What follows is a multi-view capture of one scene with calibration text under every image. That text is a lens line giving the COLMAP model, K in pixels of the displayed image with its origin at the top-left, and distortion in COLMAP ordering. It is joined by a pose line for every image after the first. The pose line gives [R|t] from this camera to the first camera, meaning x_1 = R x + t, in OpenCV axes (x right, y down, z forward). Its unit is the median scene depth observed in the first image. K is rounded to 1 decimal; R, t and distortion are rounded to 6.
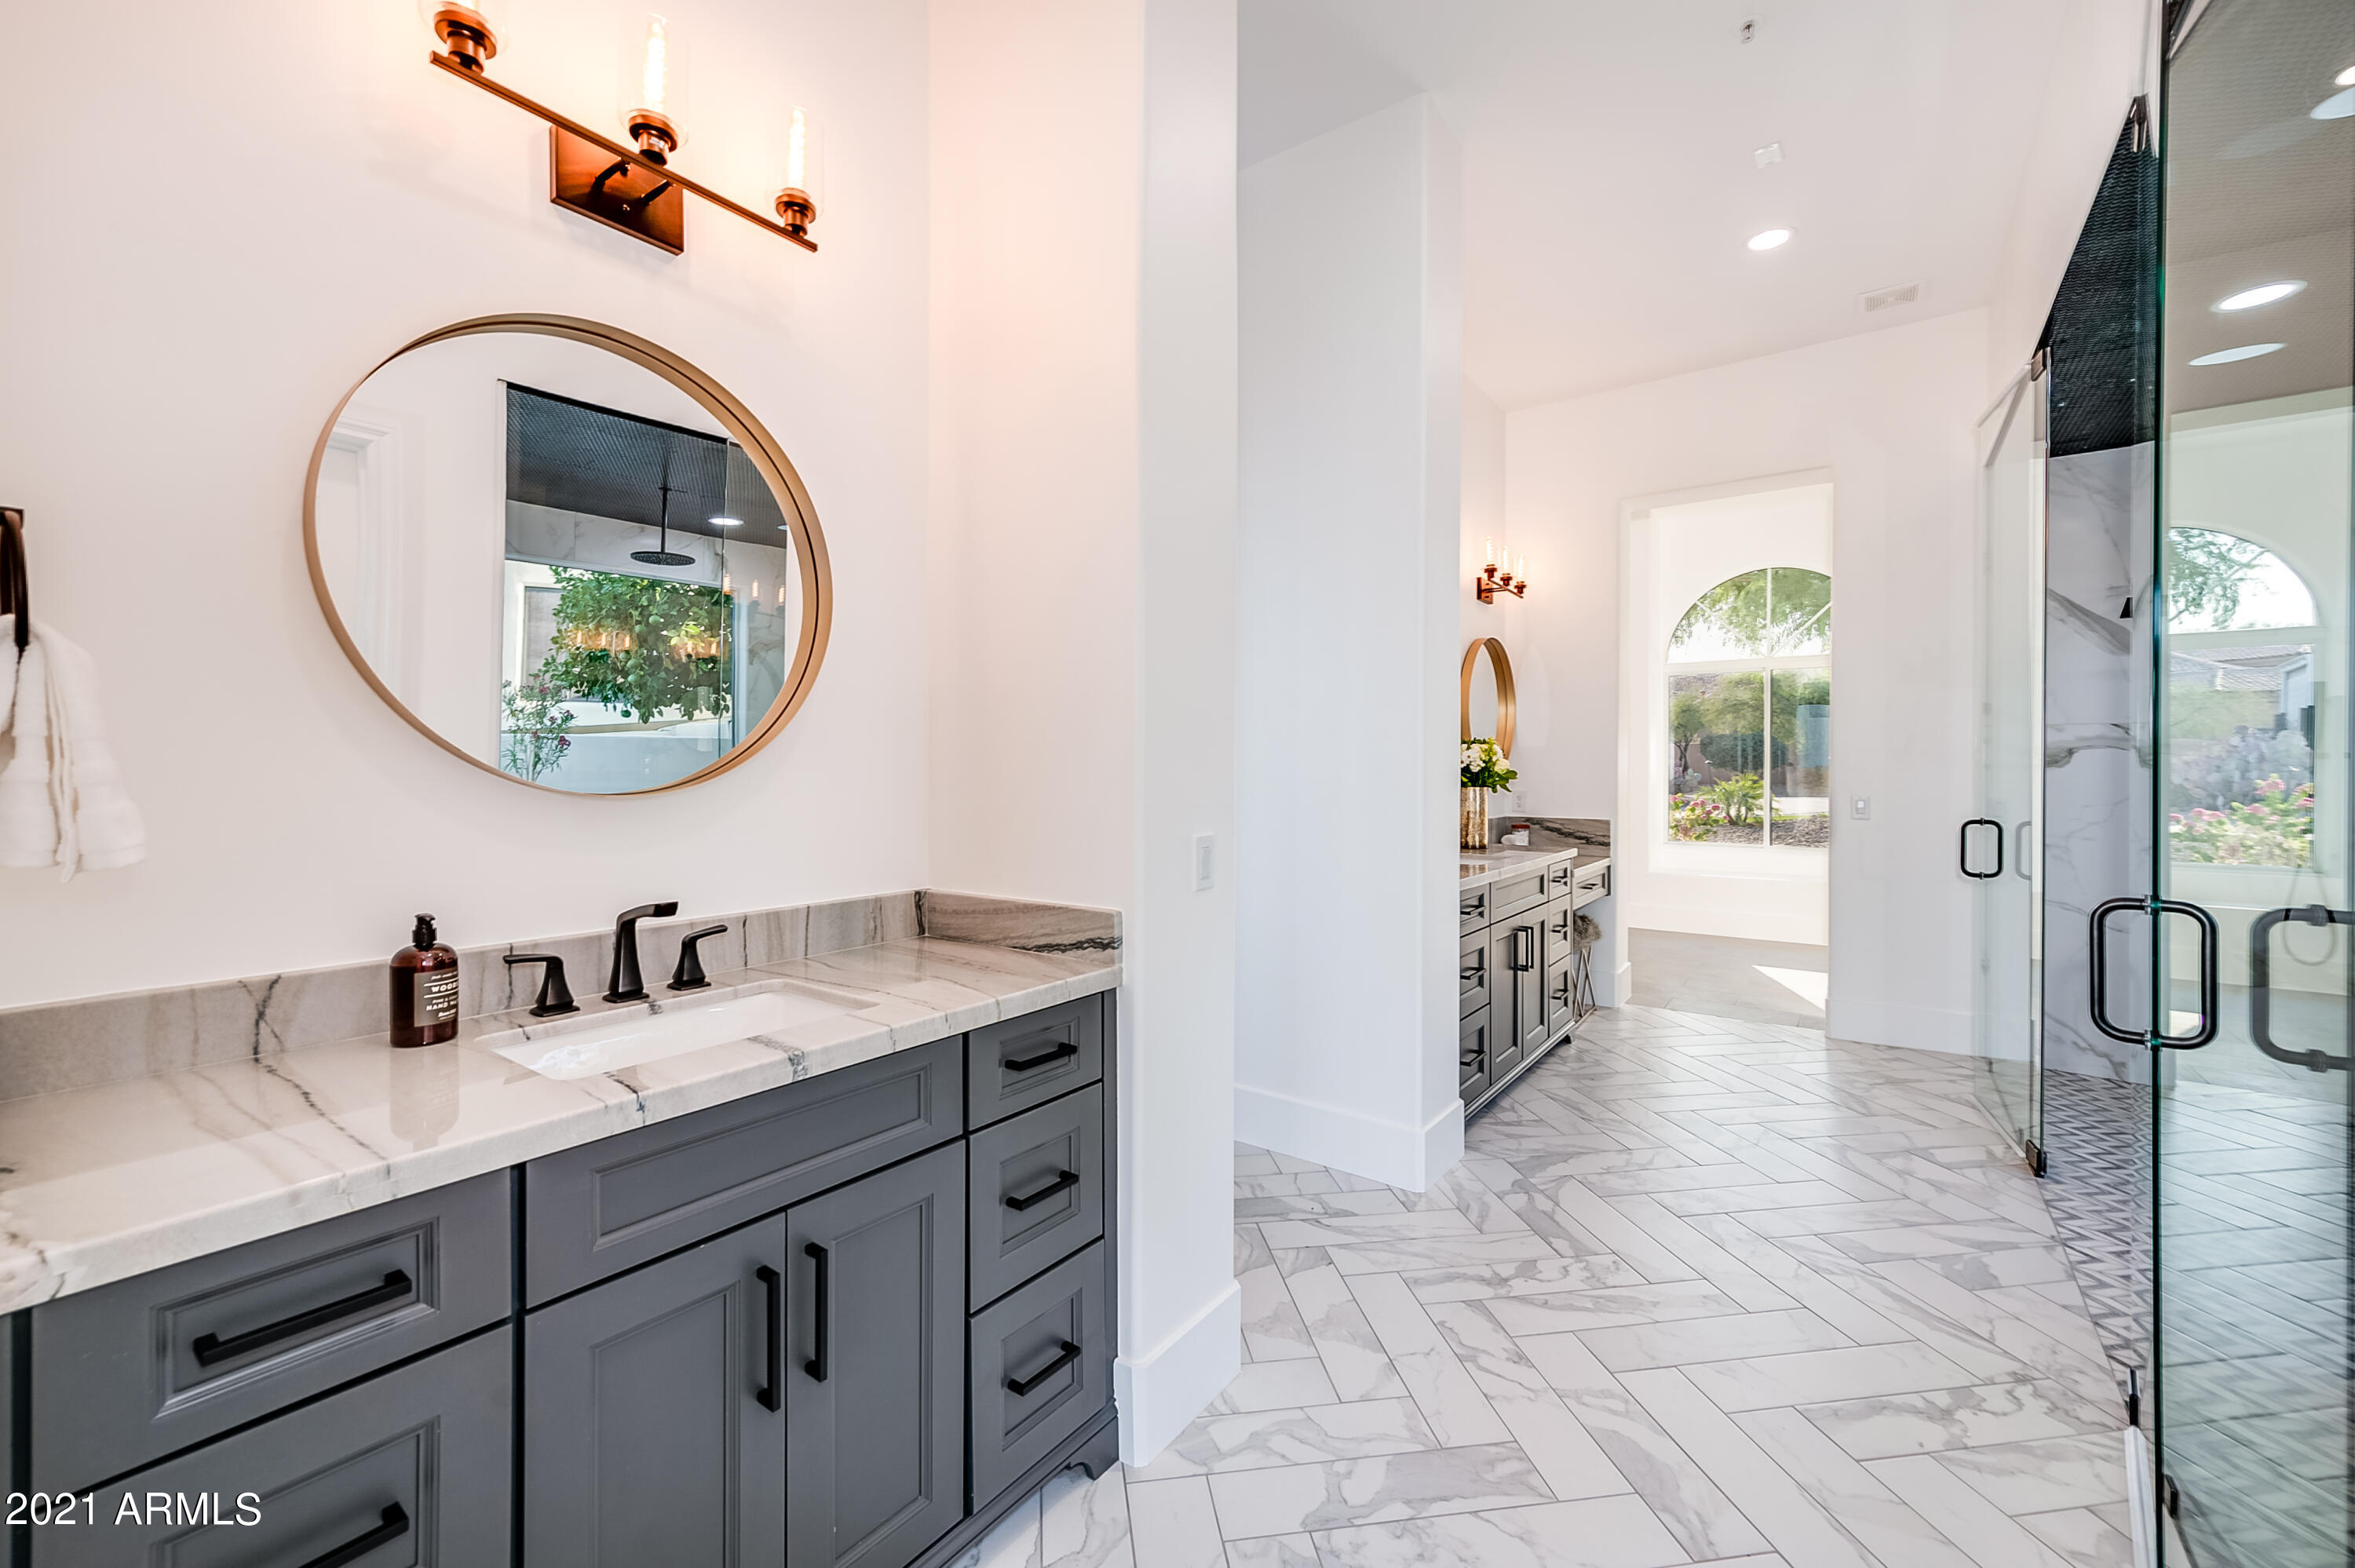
lens RADIAL K [[936.8, 0, 1169.1], [0, 936.8, 772.6], [0, 0, 1]] dist [0.011611, -0.000641]
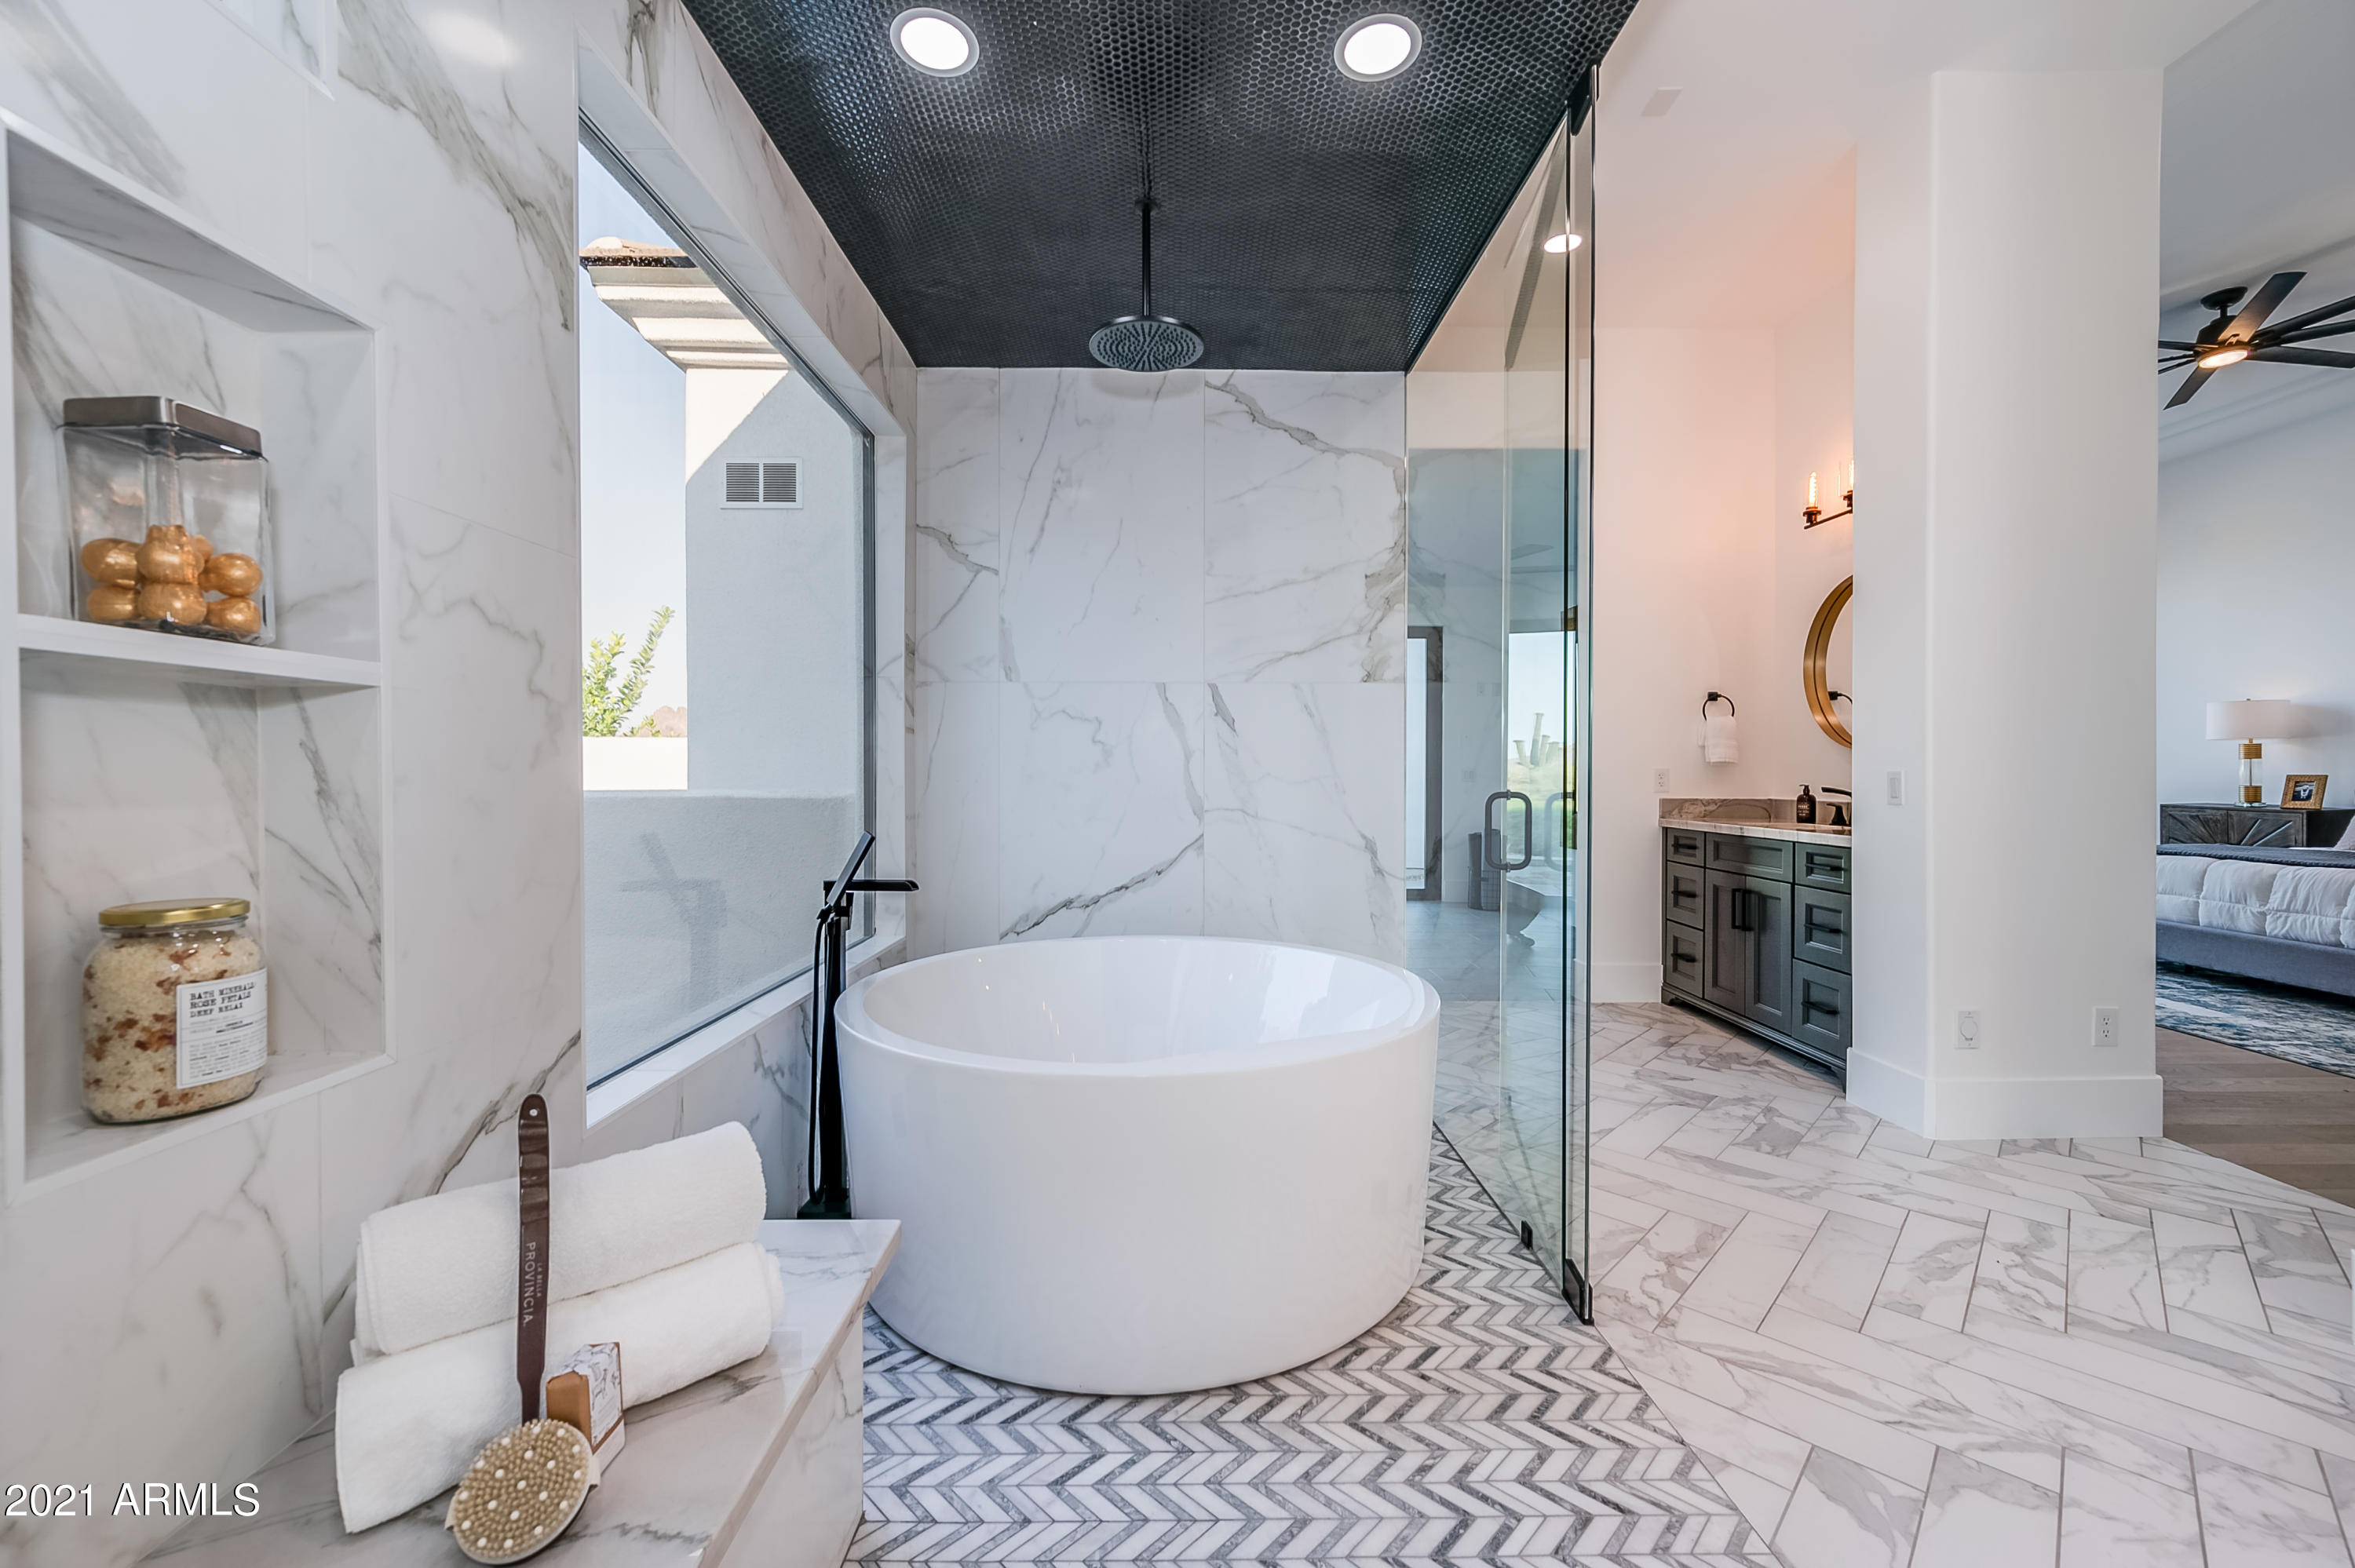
lens RADIAL K [[936.8, 0, 1189.7], [0, 936.8, 777.3], [0, 0, 1]] dist [0.011611, -0.000641]
pose [[-0.789174, 0.007936, -0.614118, 0.953122], [0.000349, 0.999922, 0.012473, 0.031337], [0.614169, 0.009629, -0.789115, 0.740789]]
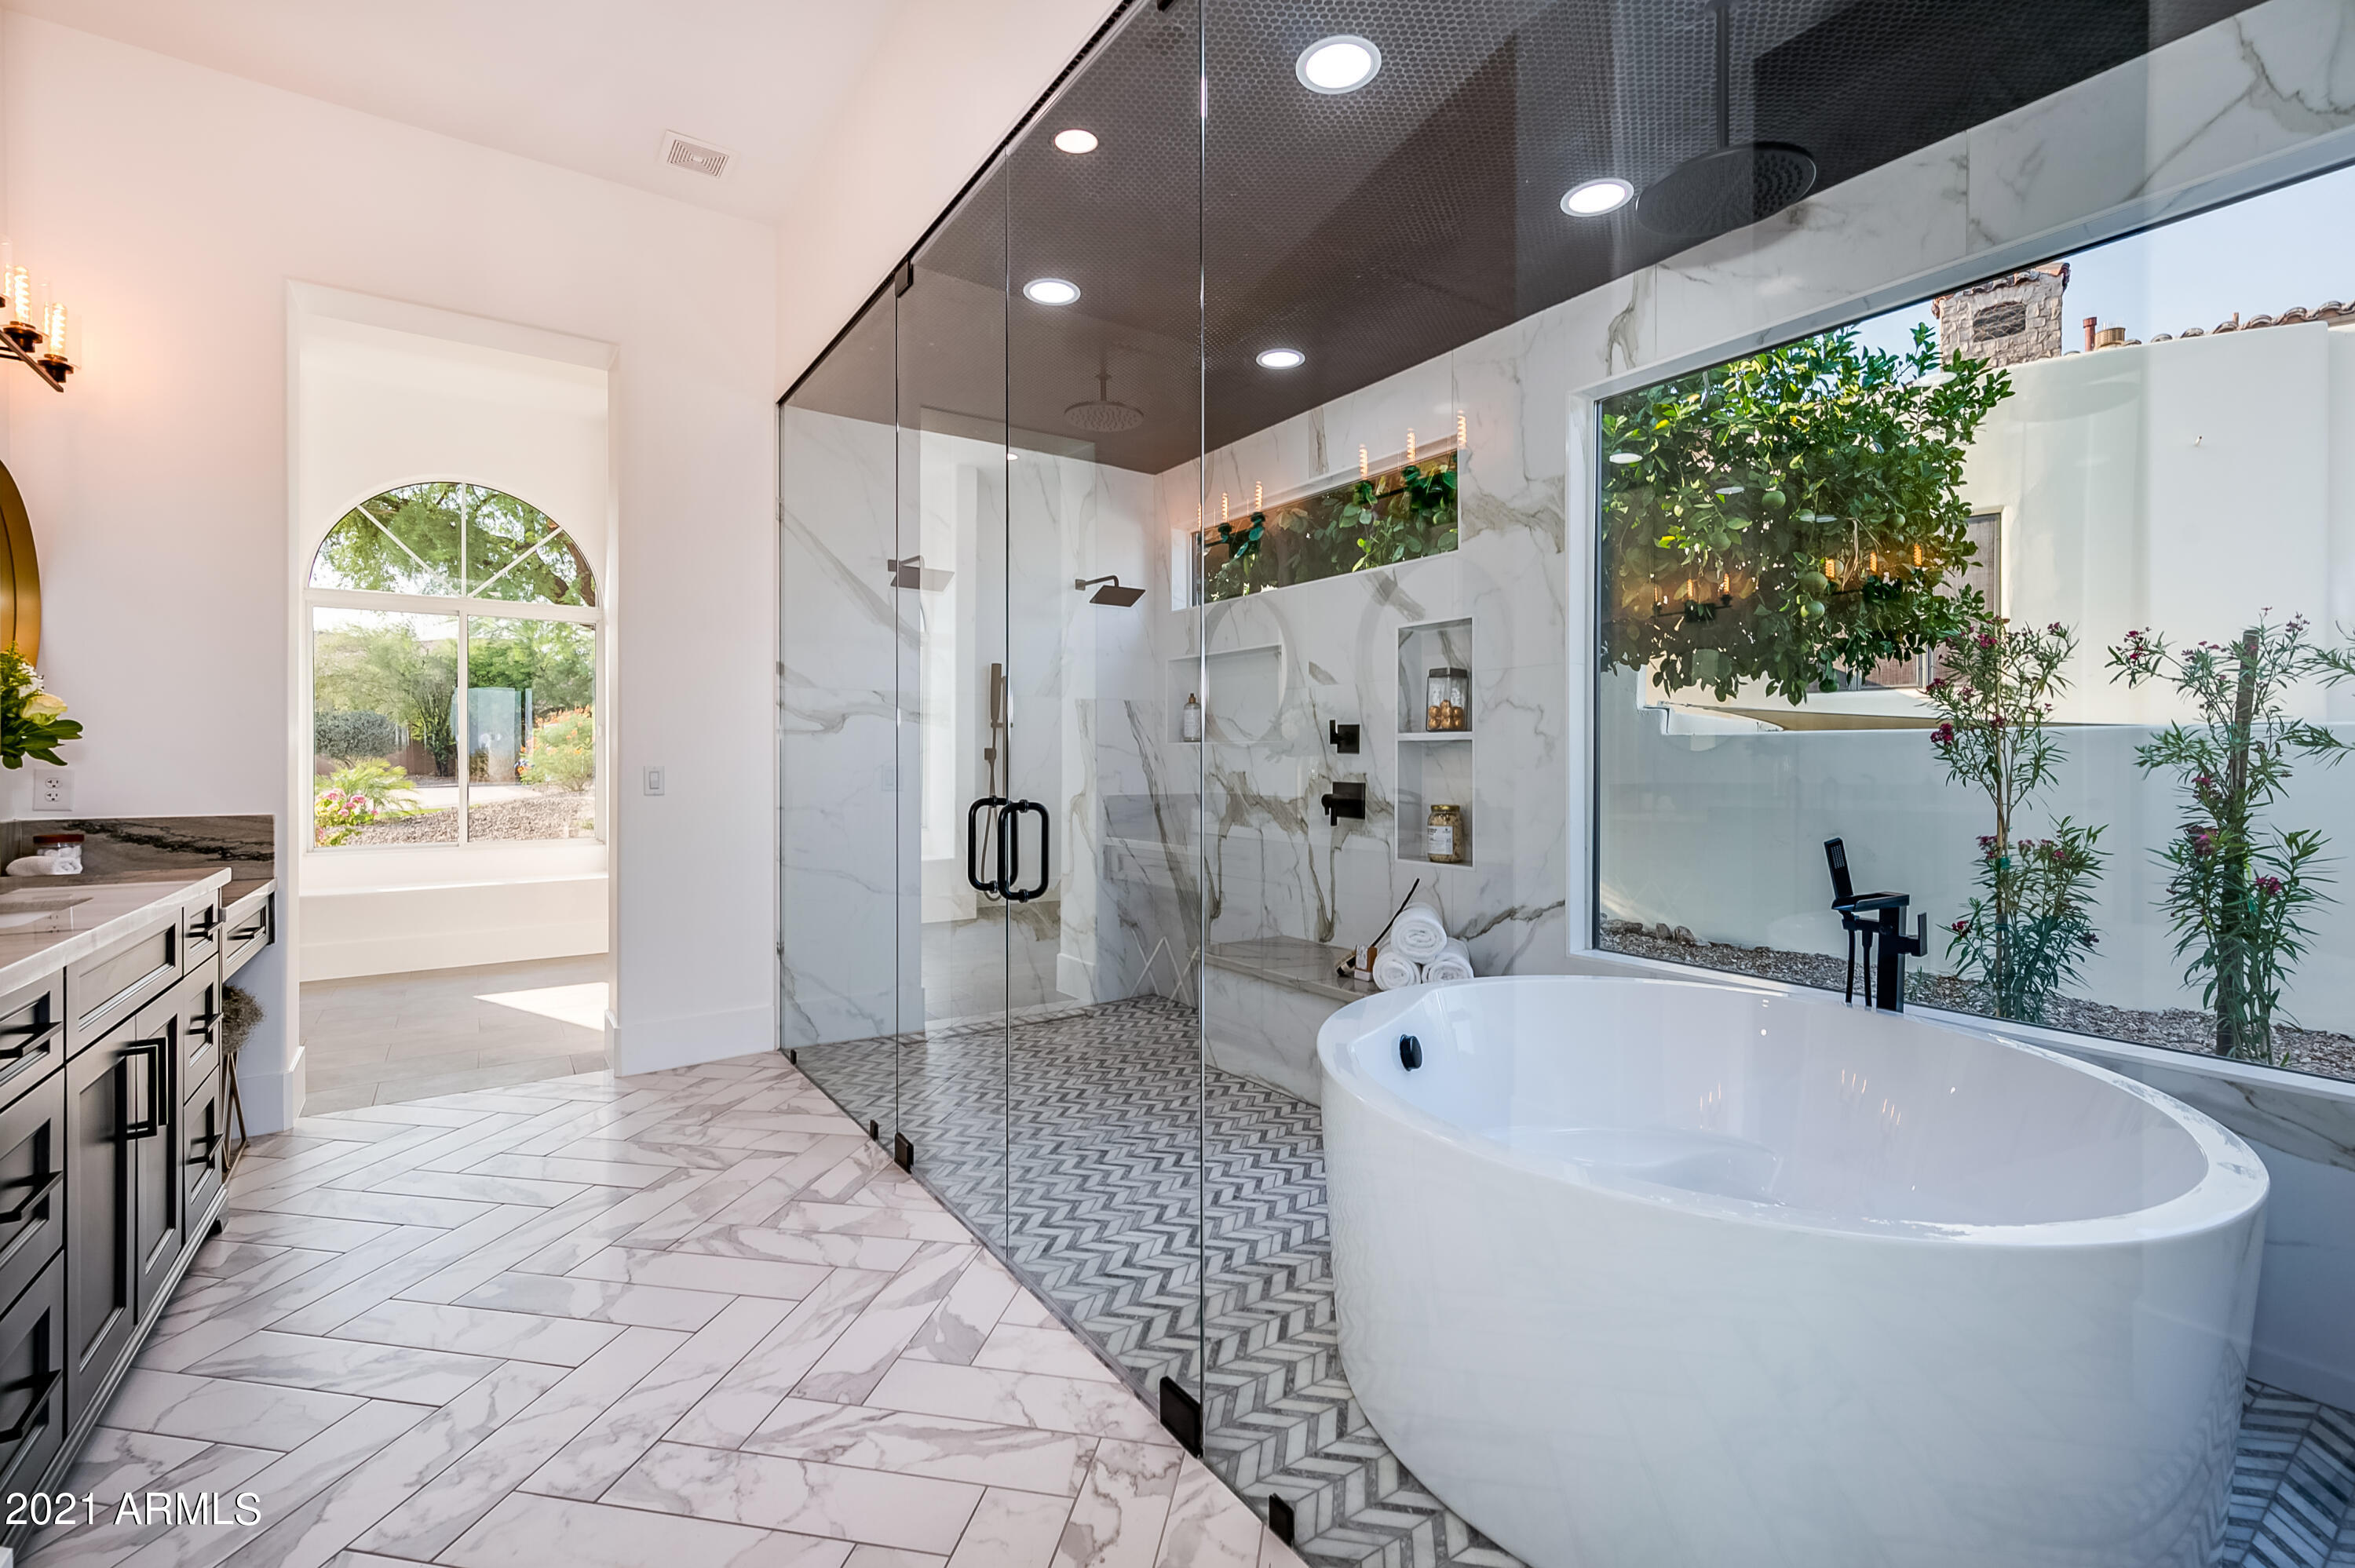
lens RADIAL K [[1009.7, 0, 1184.8], [0, 1009.7, 765.8], [0, 0, 1]] dist [-0.002887, 0.000231]
pose [[0.310520, -0.007257, 0.950539, 0.059454], [0.005225, 0.999969, 0.005927, 0.023708], [-0.950552, 0.003126, 0.310548, 0.331711]]
